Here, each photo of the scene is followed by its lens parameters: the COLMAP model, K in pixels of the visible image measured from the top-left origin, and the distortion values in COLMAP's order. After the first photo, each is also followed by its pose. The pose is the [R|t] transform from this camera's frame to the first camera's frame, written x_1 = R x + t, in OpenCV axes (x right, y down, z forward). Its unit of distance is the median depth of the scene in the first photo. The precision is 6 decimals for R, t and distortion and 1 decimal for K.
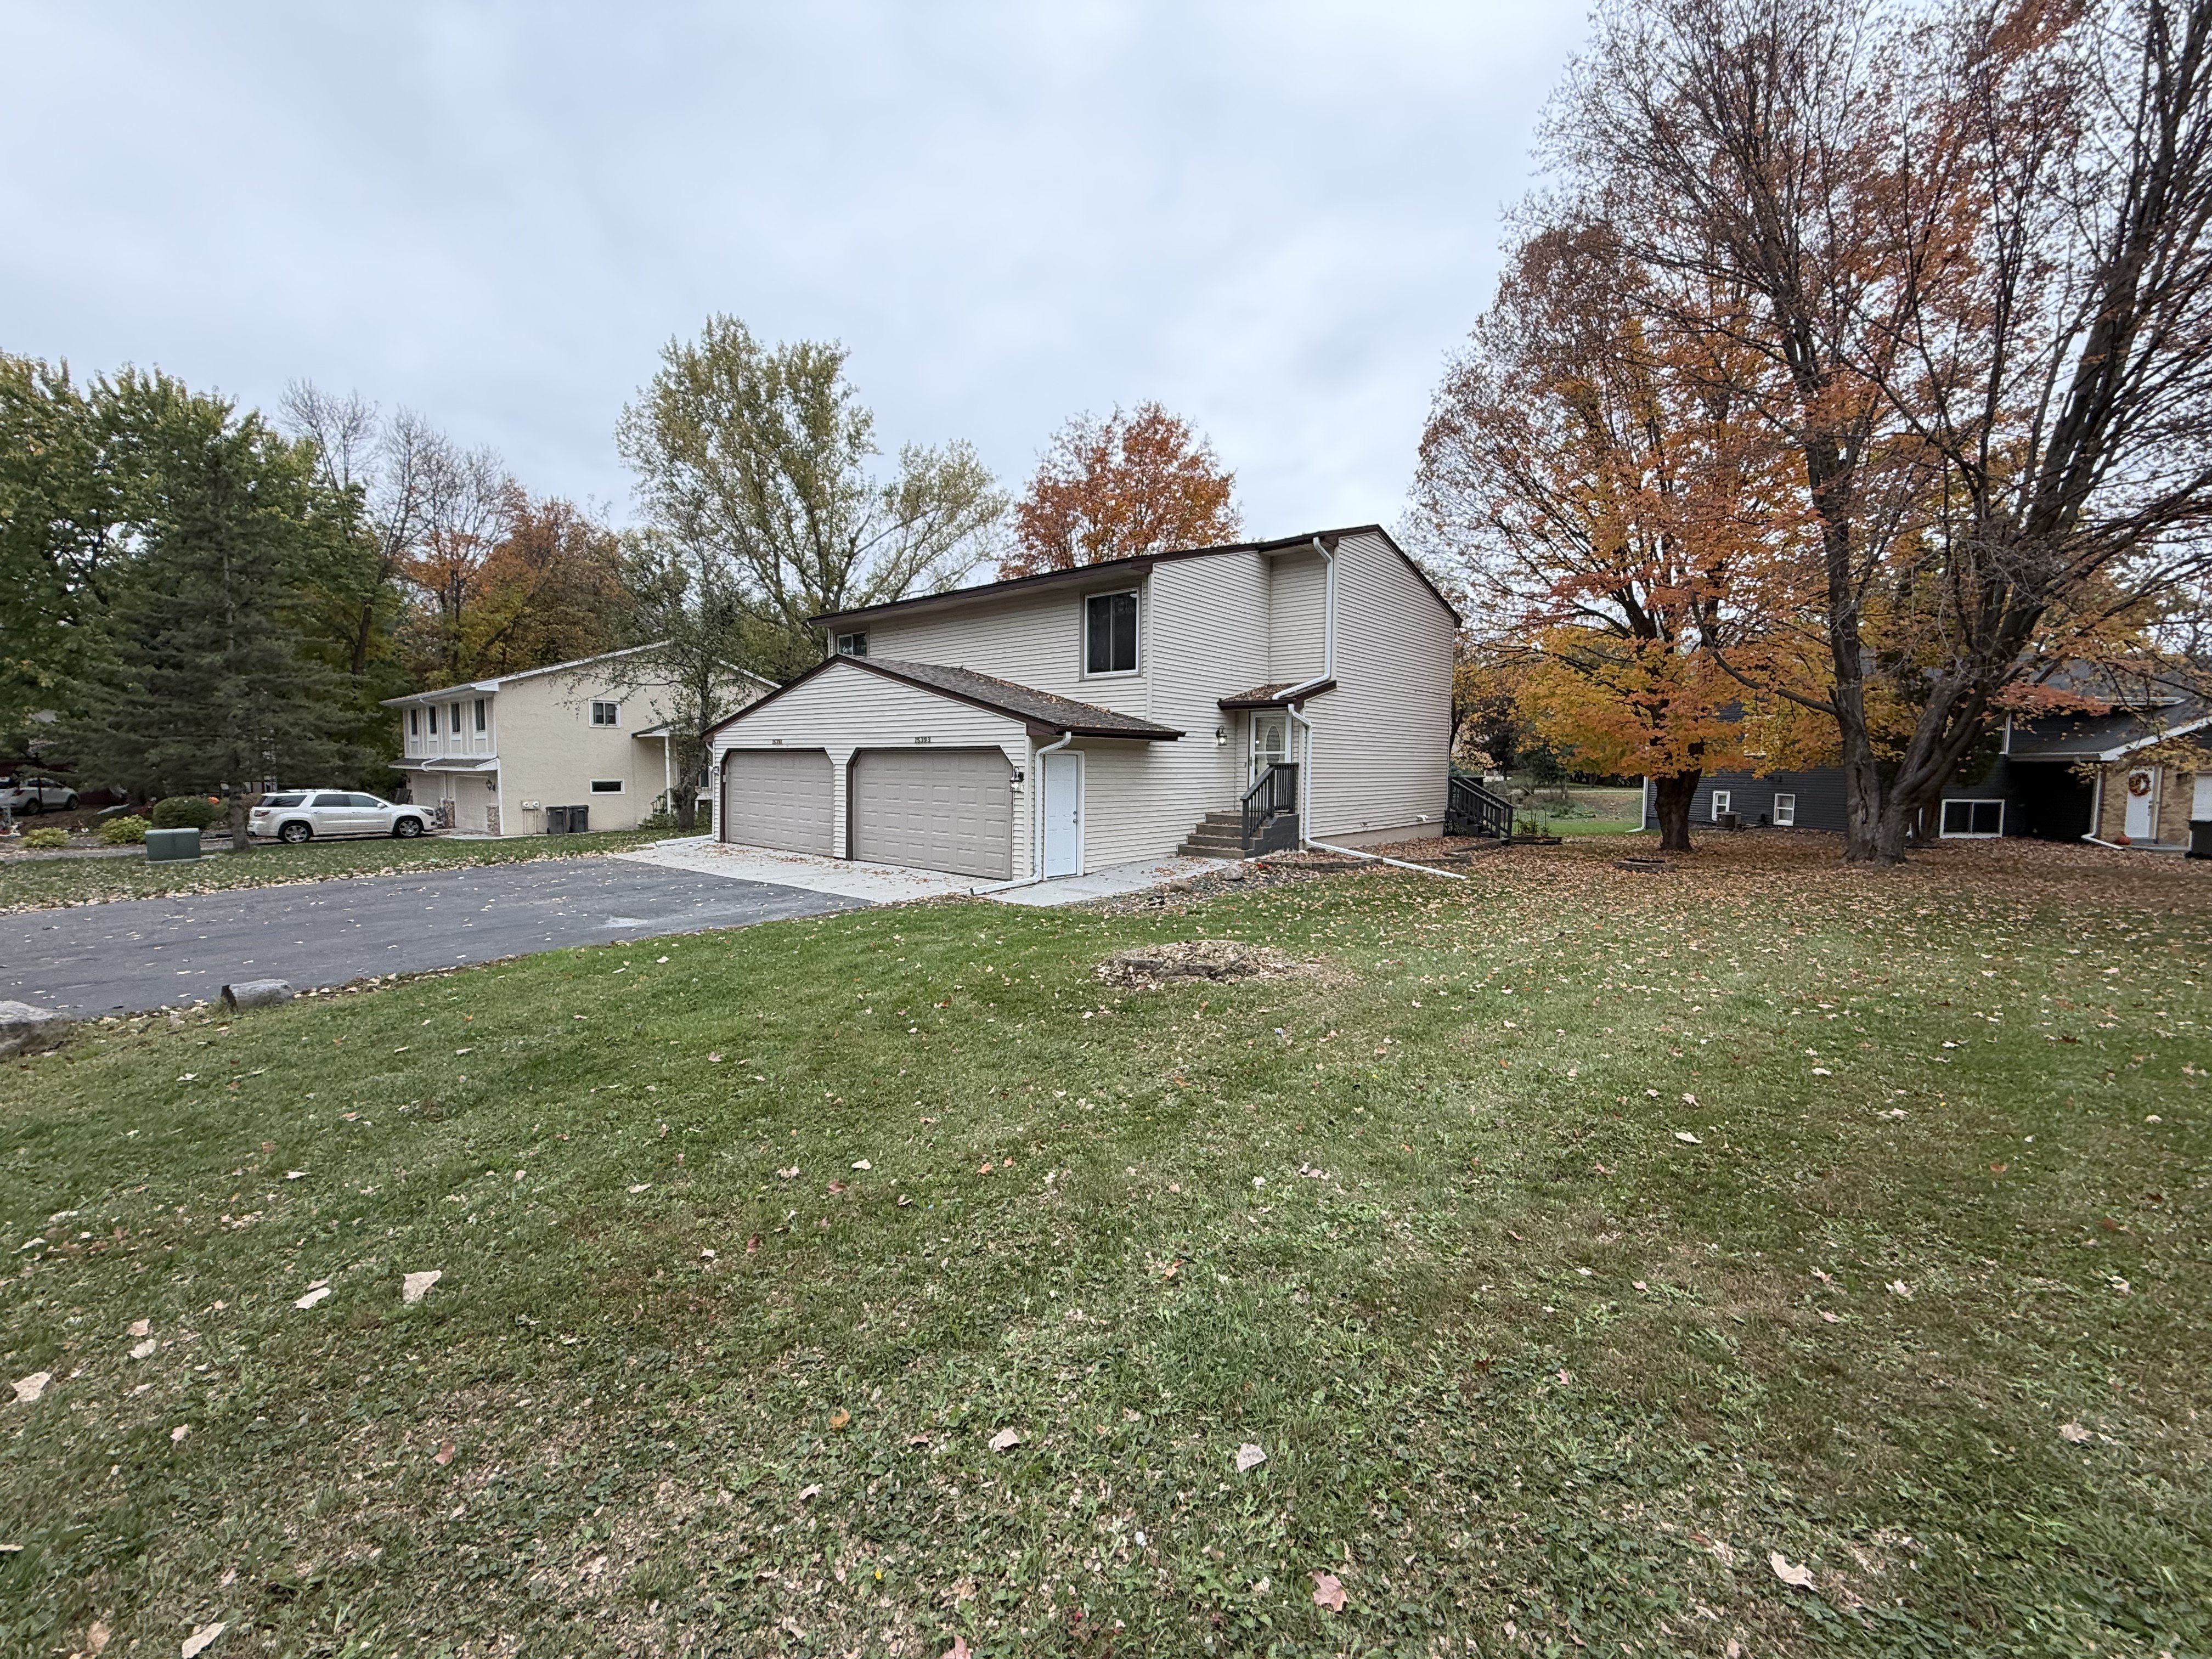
lens RADIAL K [[879.7, 0, 1099.9], [0, 879.7, 823.6], [0, 0, 1]] dist [-0.000462, 0.000001]
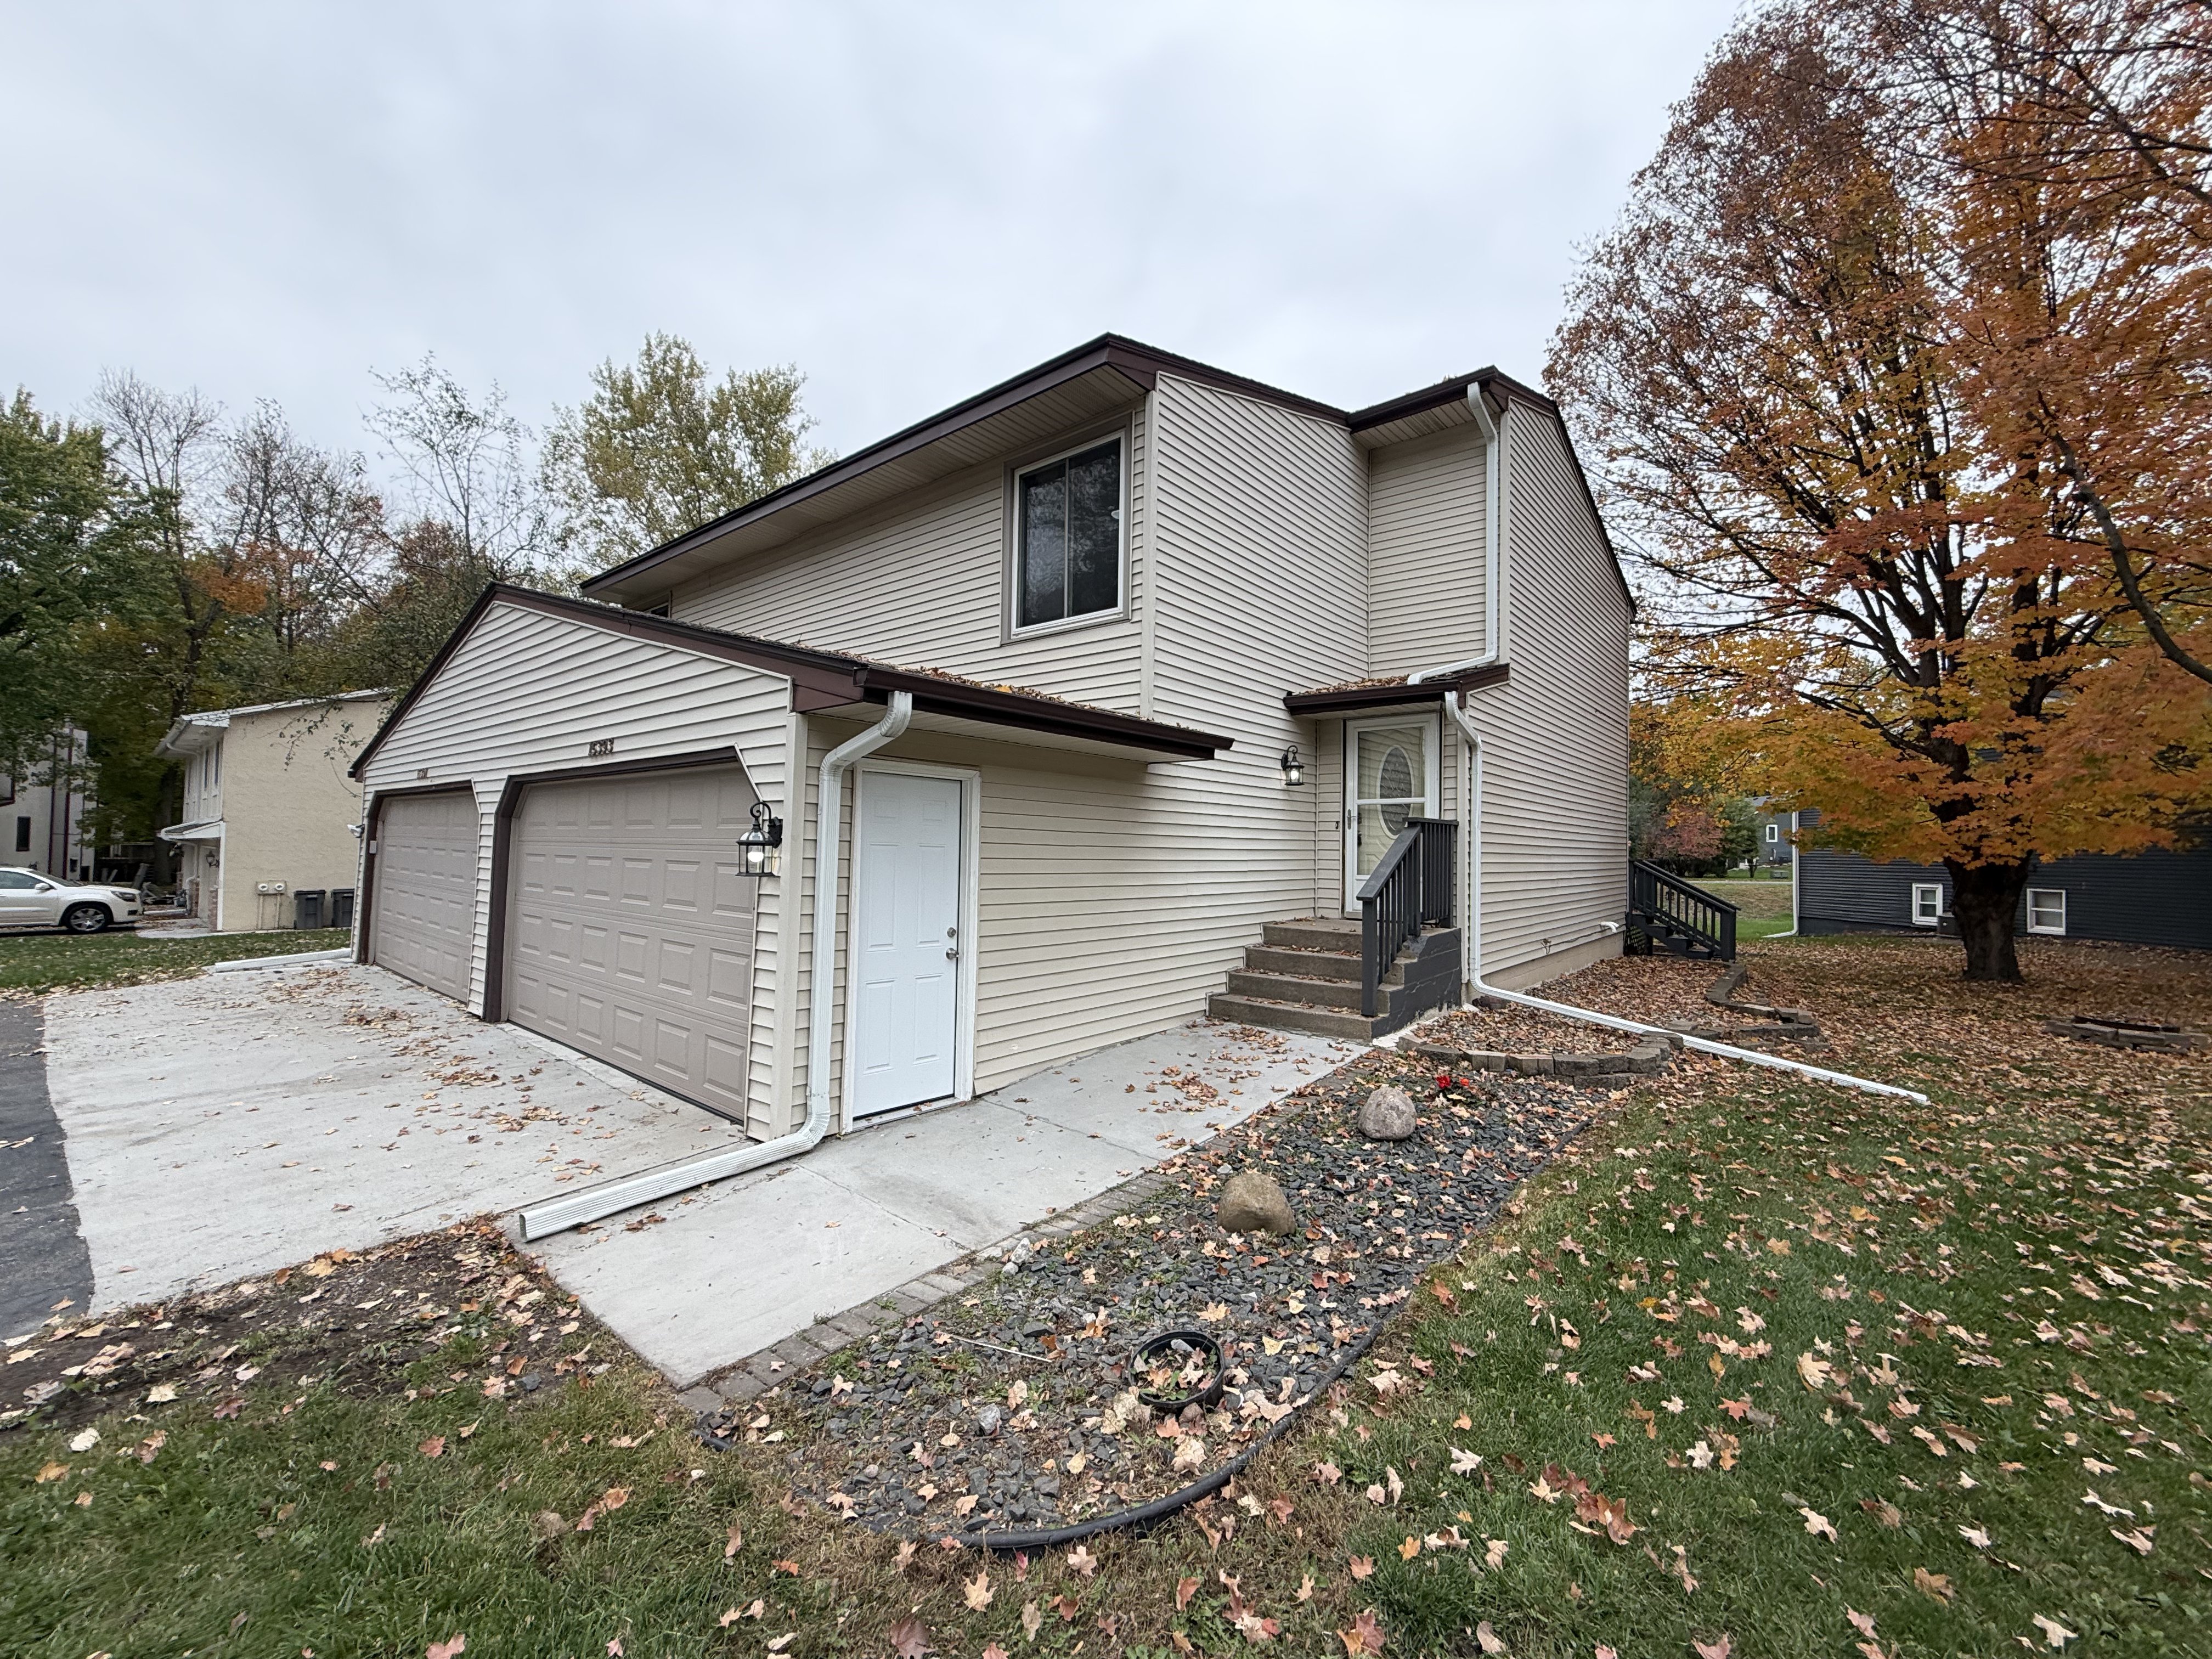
lens RADIAL K [[879.7, 0, 1099.9], [0, 879.7, 823.6], [0, 0, 1]] dist [-0.000462, 0.000001]
pose [[0.999909, 0.010064, 0.009028, 0.015105], [-0.009150, 0.995328, -0.096119, -0.011004], [-0.009953, 0.096028, 0.995329, 0.293374]]
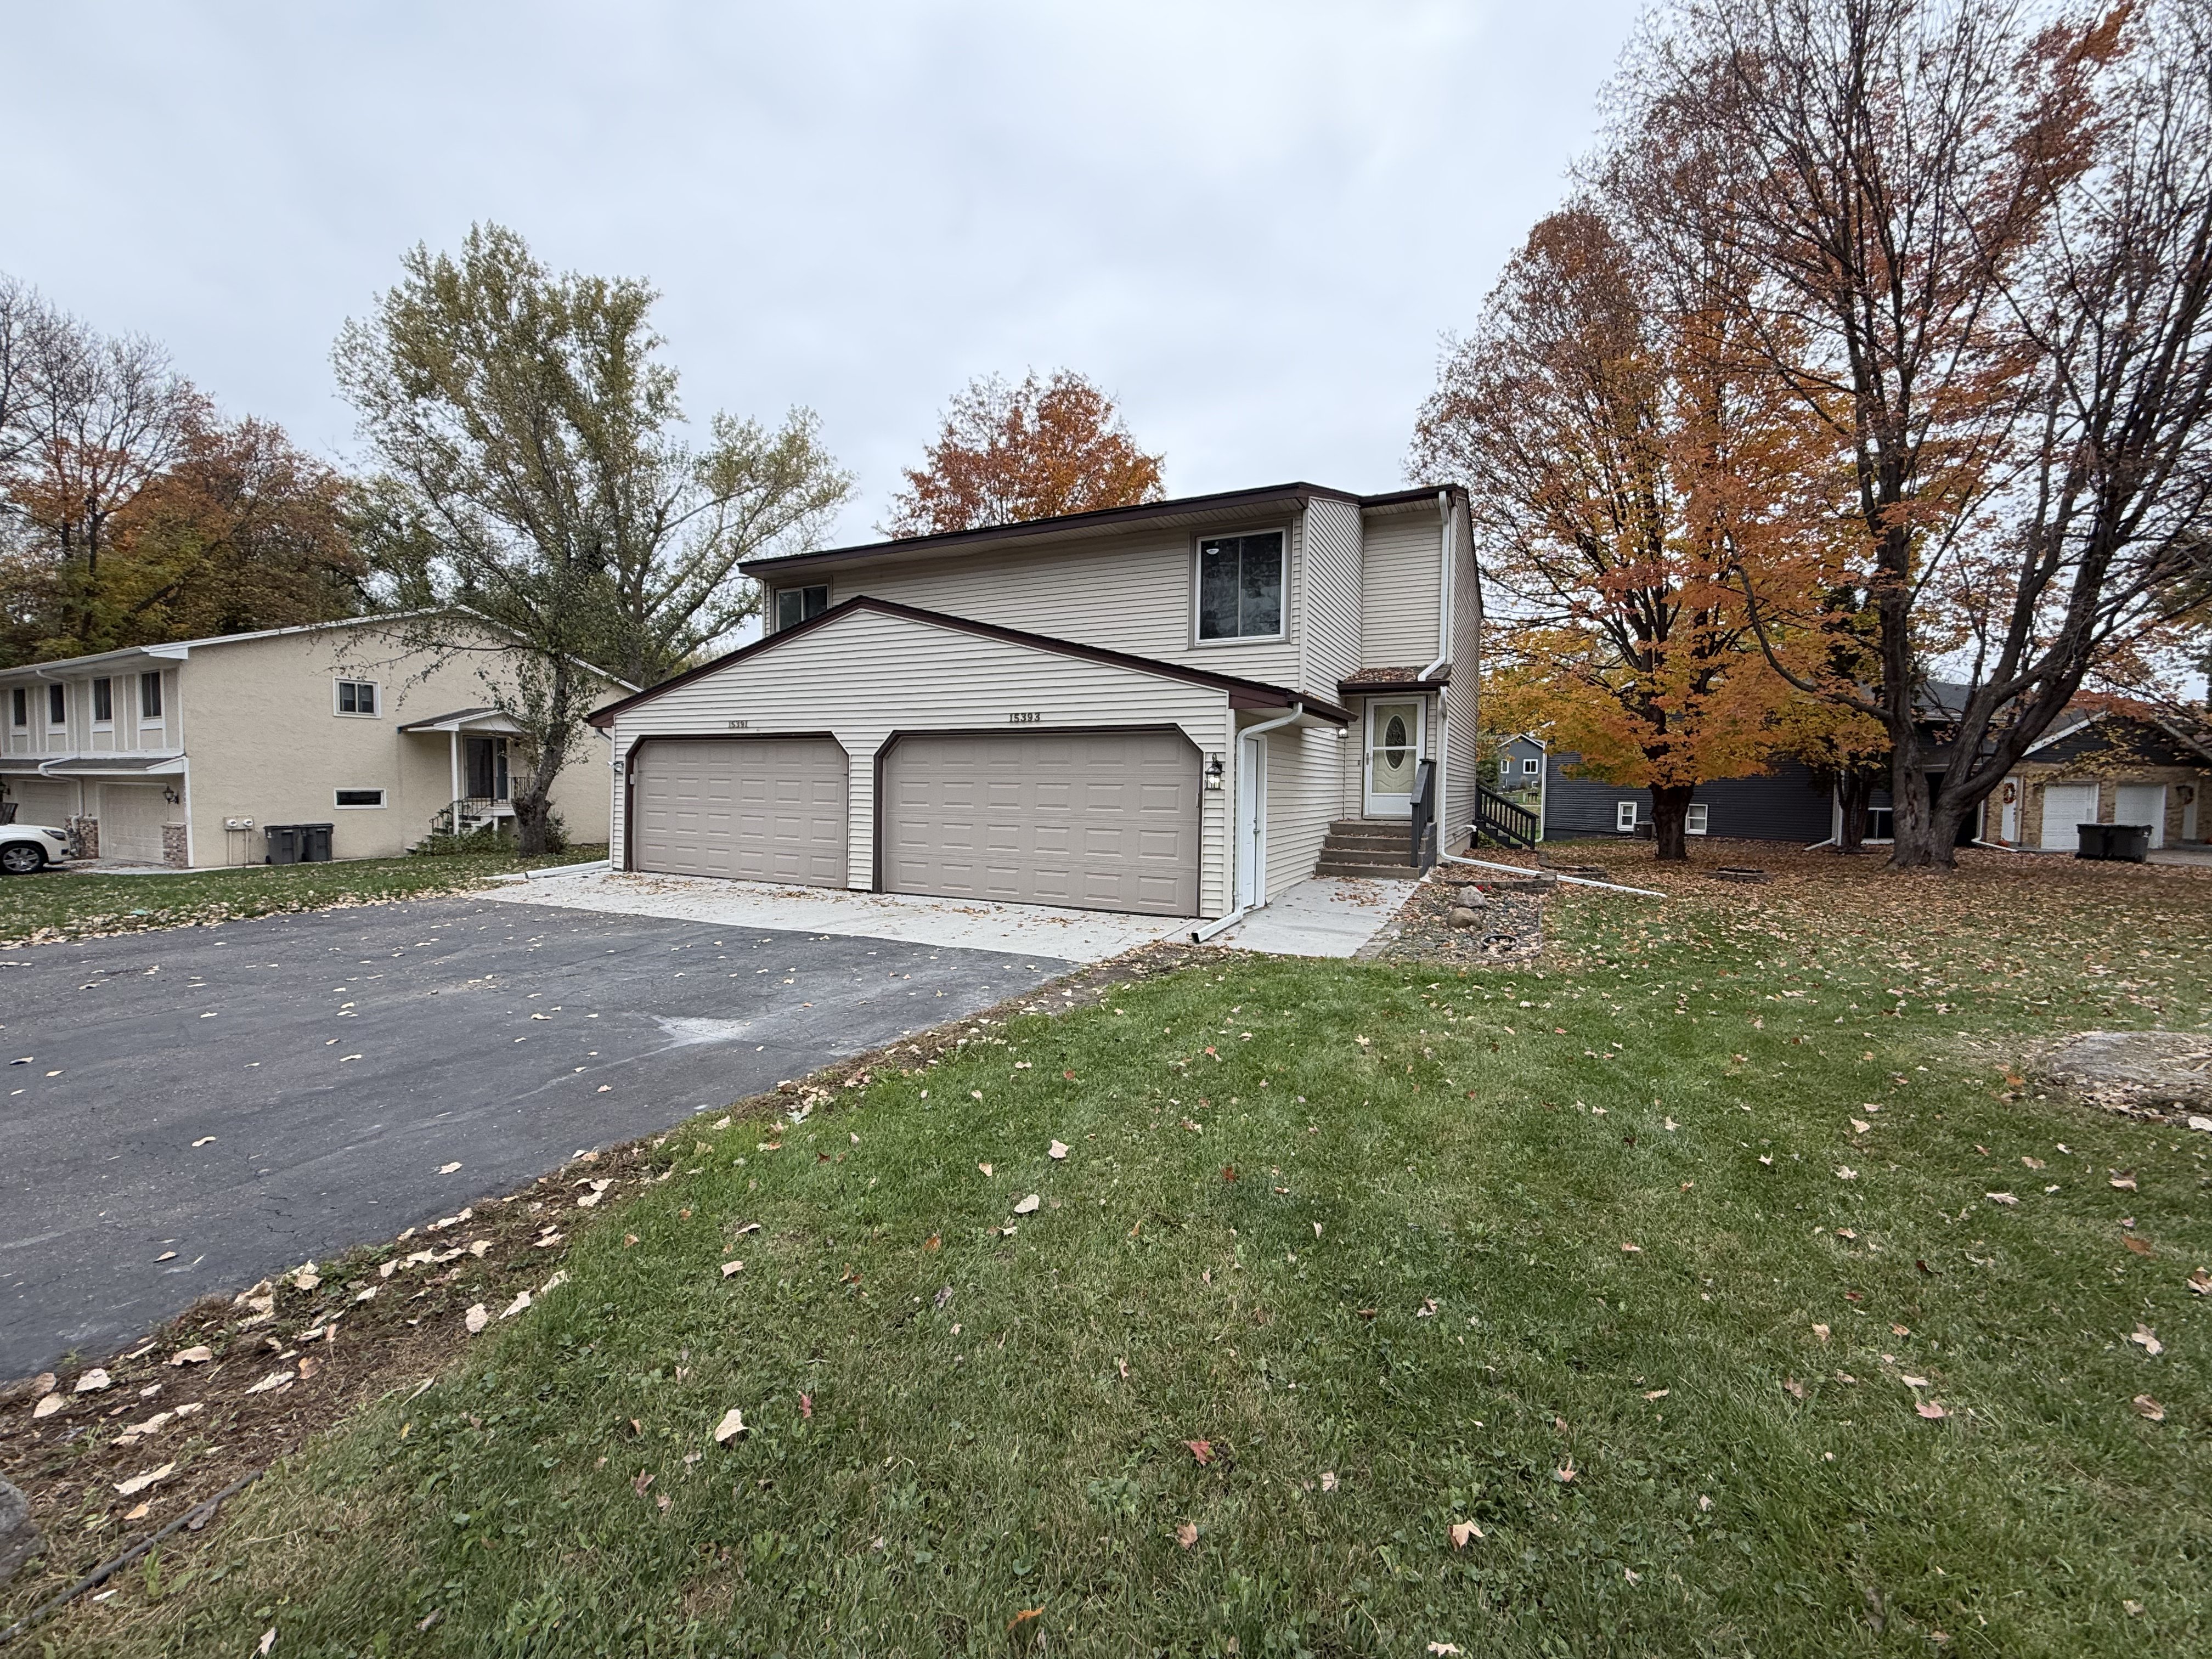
lens RADIAL K [[879.7, 0, 1099.9], [0, 879.7, 823.6], [0, 0, 1]] dist [-0.000462, 0.000001]
pose [[0.969981, -0.007091, 0.243079, -0.156223], [0.012334, 0.999723, -0.020053, 0.001629], [-0.242870, 0.022449, 0.969799, 0.156256]]
